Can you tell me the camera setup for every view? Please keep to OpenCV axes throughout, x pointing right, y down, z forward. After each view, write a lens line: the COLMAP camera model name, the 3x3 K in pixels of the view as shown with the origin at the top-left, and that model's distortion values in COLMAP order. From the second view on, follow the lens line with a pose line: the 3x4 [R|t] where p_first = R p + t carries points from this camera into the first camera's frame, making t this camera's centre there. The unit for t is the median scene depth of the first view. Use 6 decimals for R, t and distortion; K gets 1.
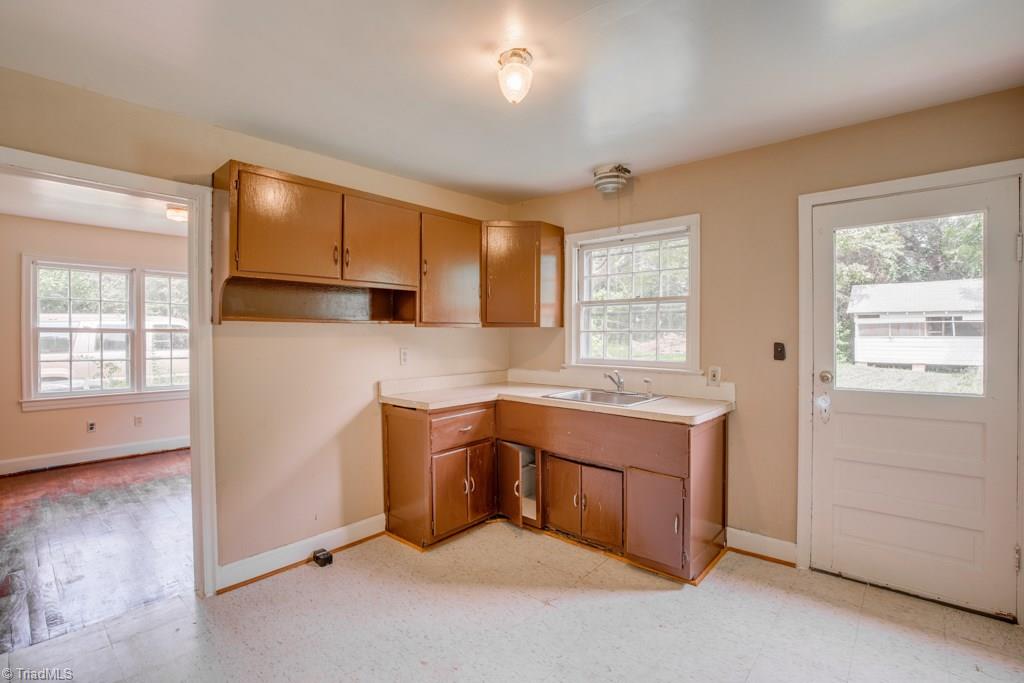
lens RADIAL K [[467.9, 0, 514.6], [0, 467.9, 341.2], [0, 0, 1]] dist [-0.026807, 0.003950]
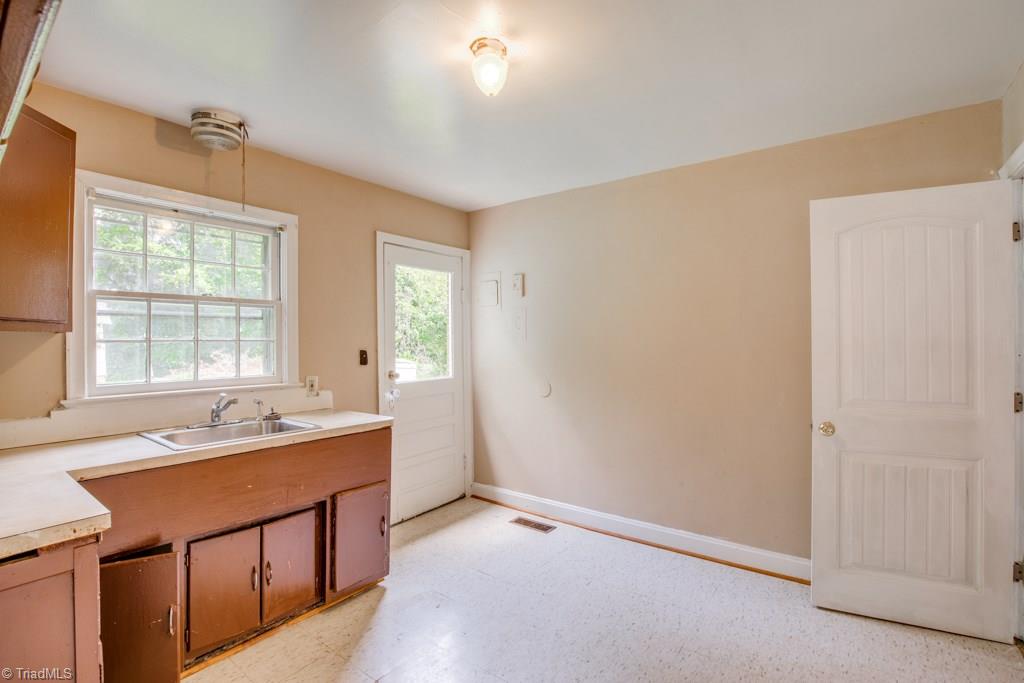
lens RADIAL K [[467.9, 0, 517.9], [0, 467.9, 341.4], [0, 0, 1]] dist [-0.026807, 0.003950]
pose [[-0.072448, 0.001584, 0.997371, -0.590286], [0.023723, 0.999719, 0.000136, -0.009349], [-0.997090, 0.023670, -0.072465, 0.645161]]
